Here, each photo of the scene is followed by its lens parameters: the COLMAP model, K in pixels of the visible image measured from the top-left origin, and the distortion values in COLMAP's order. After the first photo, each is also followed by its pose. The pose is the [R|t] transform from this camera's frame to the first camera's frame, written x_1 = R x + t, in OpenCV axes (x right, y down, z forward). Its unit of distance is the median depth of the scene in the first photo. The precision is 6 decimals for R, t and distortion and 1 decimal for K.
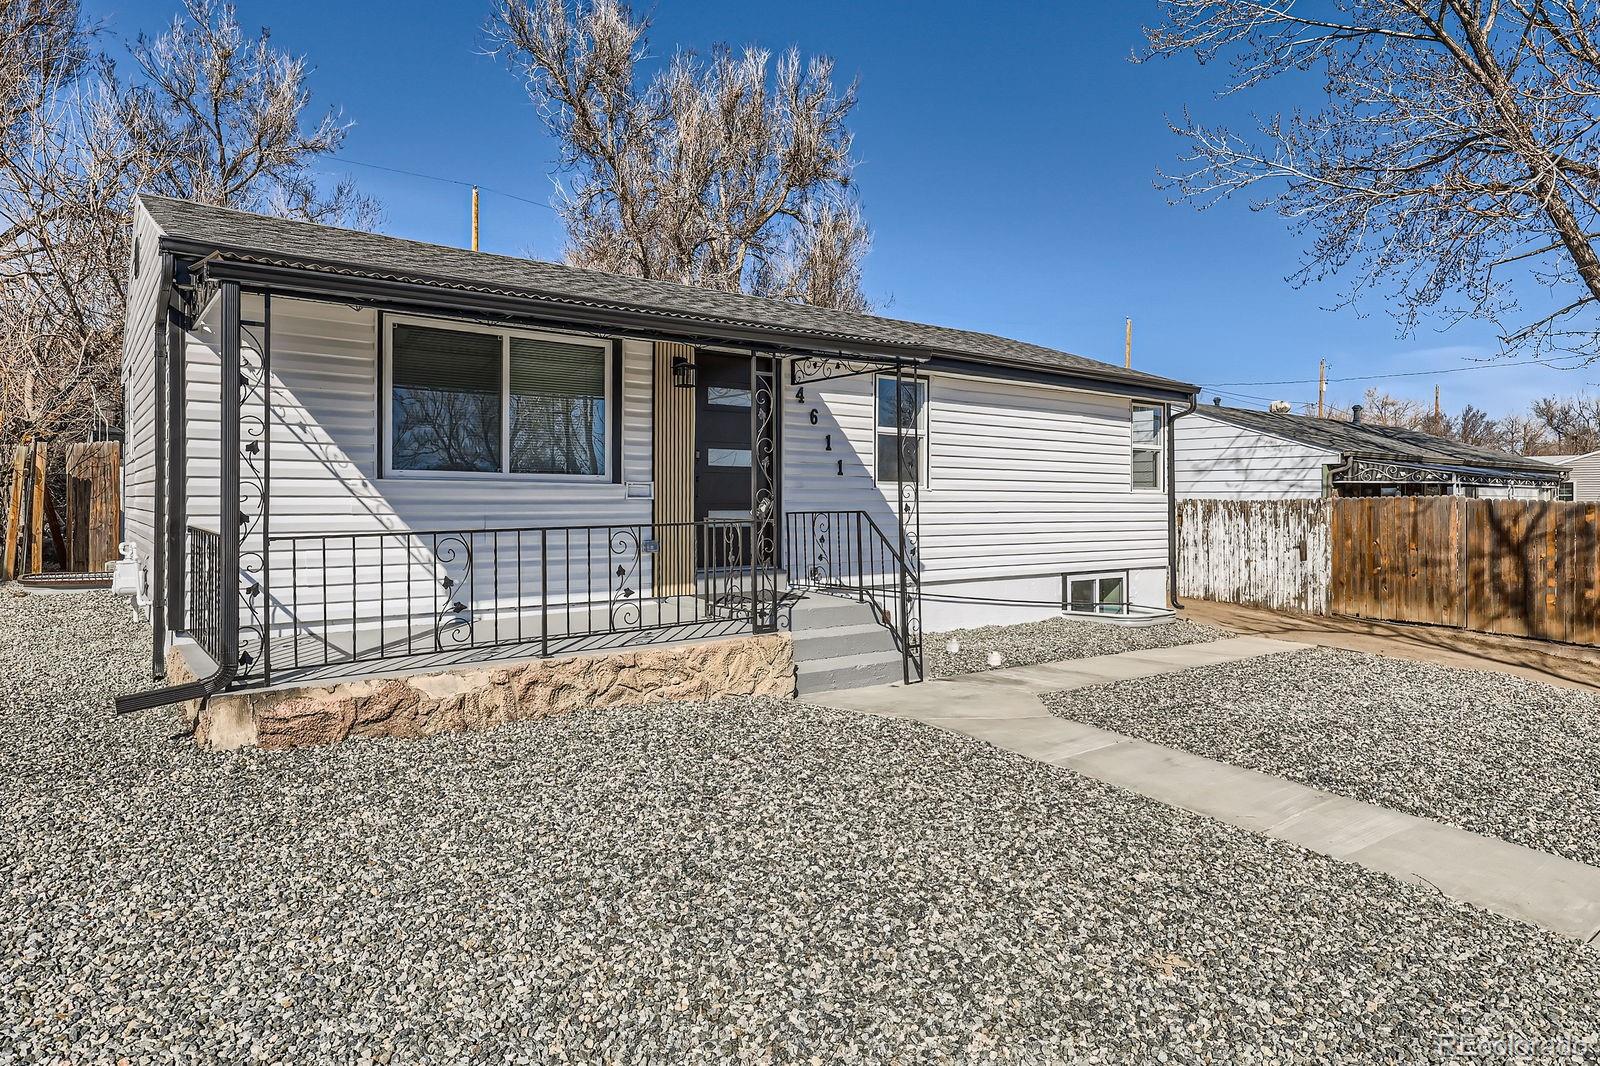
lens RADIAL K [[950.5, 0, 799.9], [0, 950.5, 524.1], [0, 0, 1]] dist [0.001240, 0.000371]
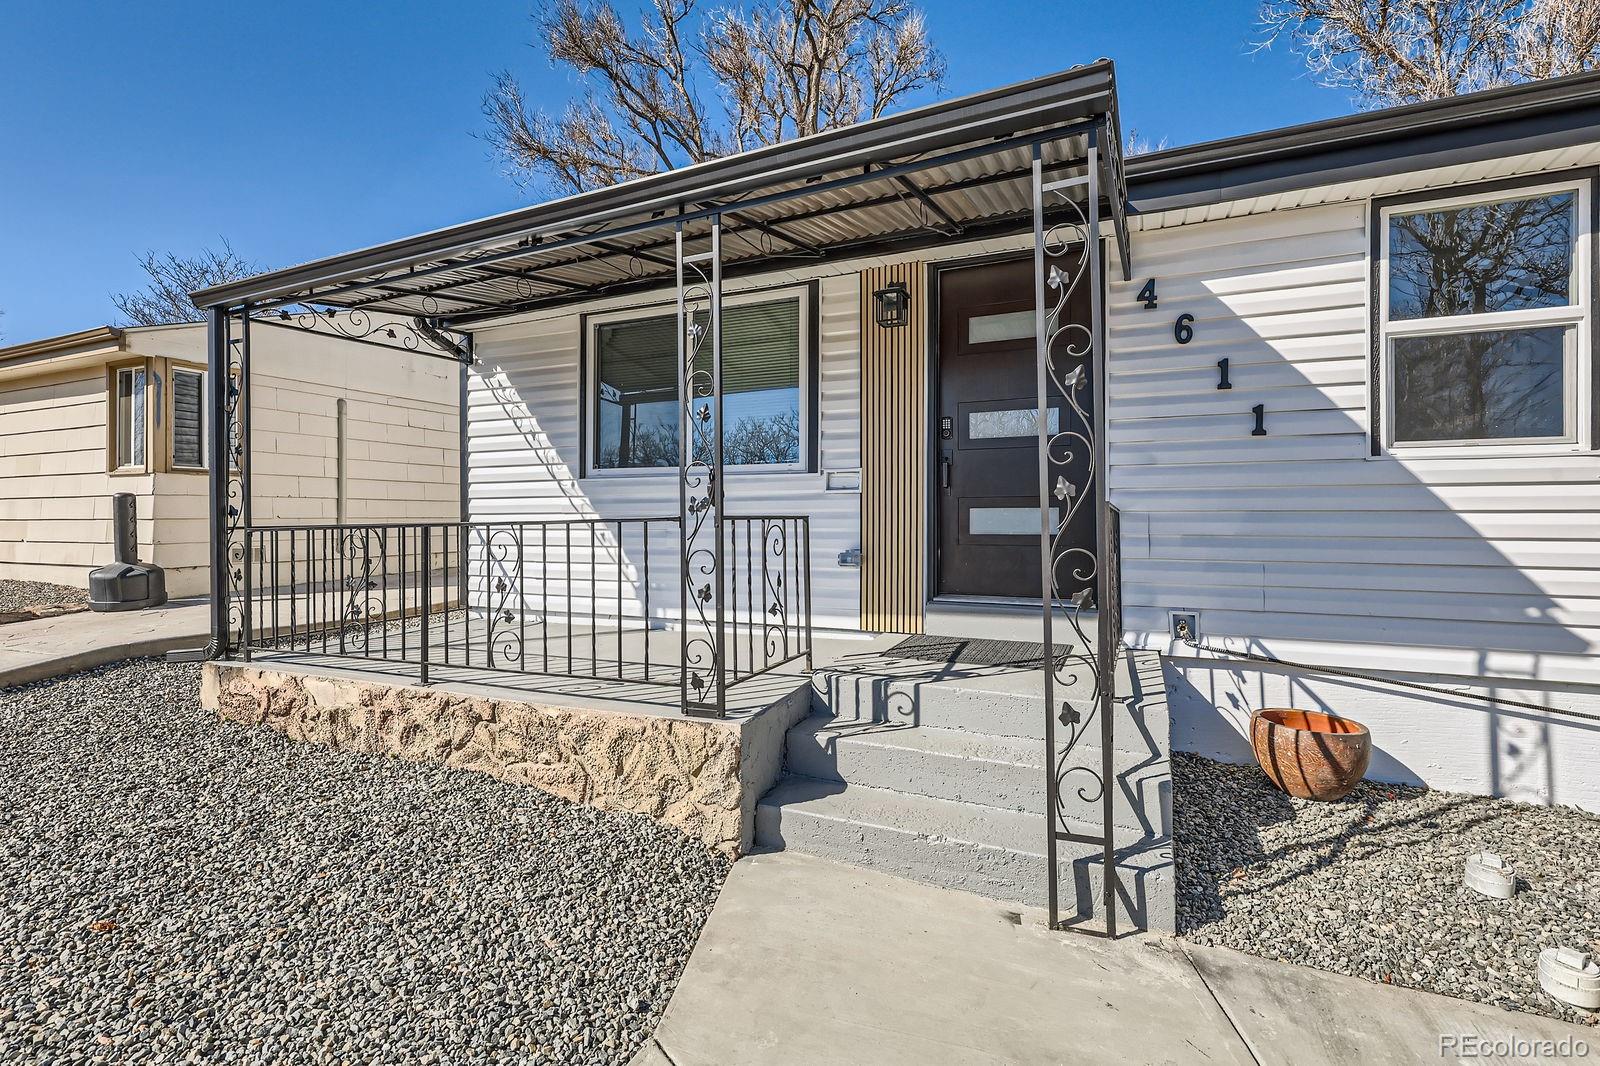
lens RADIAL K [[742.1, 0, 797.2], [0, 742.1, 523.8], [0, 0, 1]] dist [0.001591, -0.001135]
pose [[0.473135, 0.003486, -0.880983, 0.310655], [-0.015711, 0.999867, -0.004481, 0.000835], [0.880850, 0.015961, 0.473127, 0.690540]]
